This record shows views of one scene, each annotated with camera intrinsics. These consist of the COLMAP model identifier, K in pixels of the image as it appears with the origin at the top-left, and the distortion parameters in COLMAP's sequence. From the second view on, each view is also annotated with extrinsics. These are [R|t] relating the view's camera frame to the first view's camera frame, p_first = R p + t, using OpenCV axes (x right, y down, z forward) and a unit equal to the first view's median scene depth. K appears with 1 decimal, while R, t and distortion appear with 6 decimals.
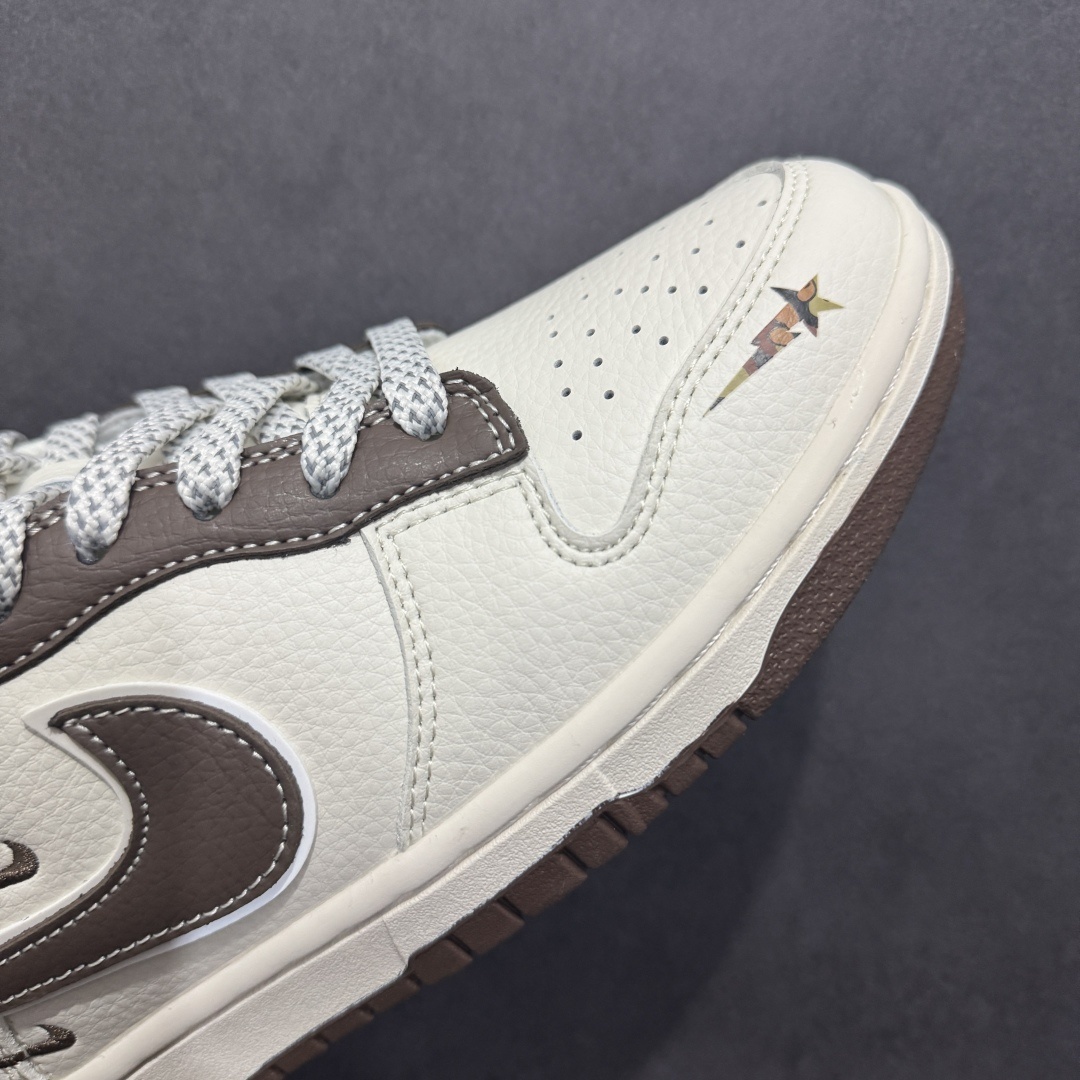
lens RADIAL K [[1075.6, 0, 540.0], [0, 1075.6, 540.0], [0, 0, 1]] dist [0.127579, -0.305336]
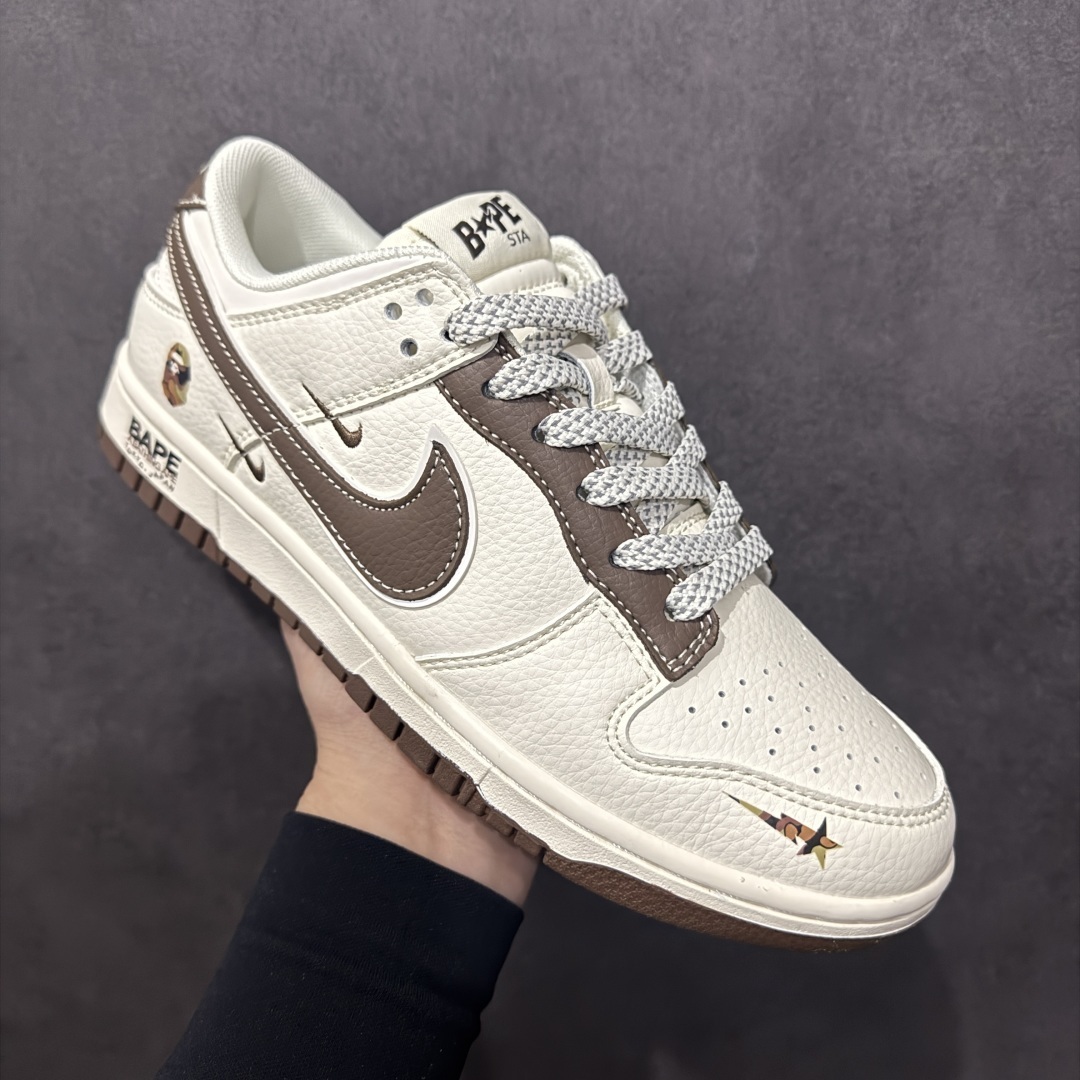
lens RADIAL K [[1075.6, 0, 540.0], [0, 1075.6, 540.0], [0, 0, 1]] dist [0.127579, -0.305336]
pose [[0.240771, 0.967637, -0.075552, -0.133629], [-0.945460, 0.251424, 0.207105, -0.271174], [0.219398, 0.021567, 0.975397, -0.534639]]
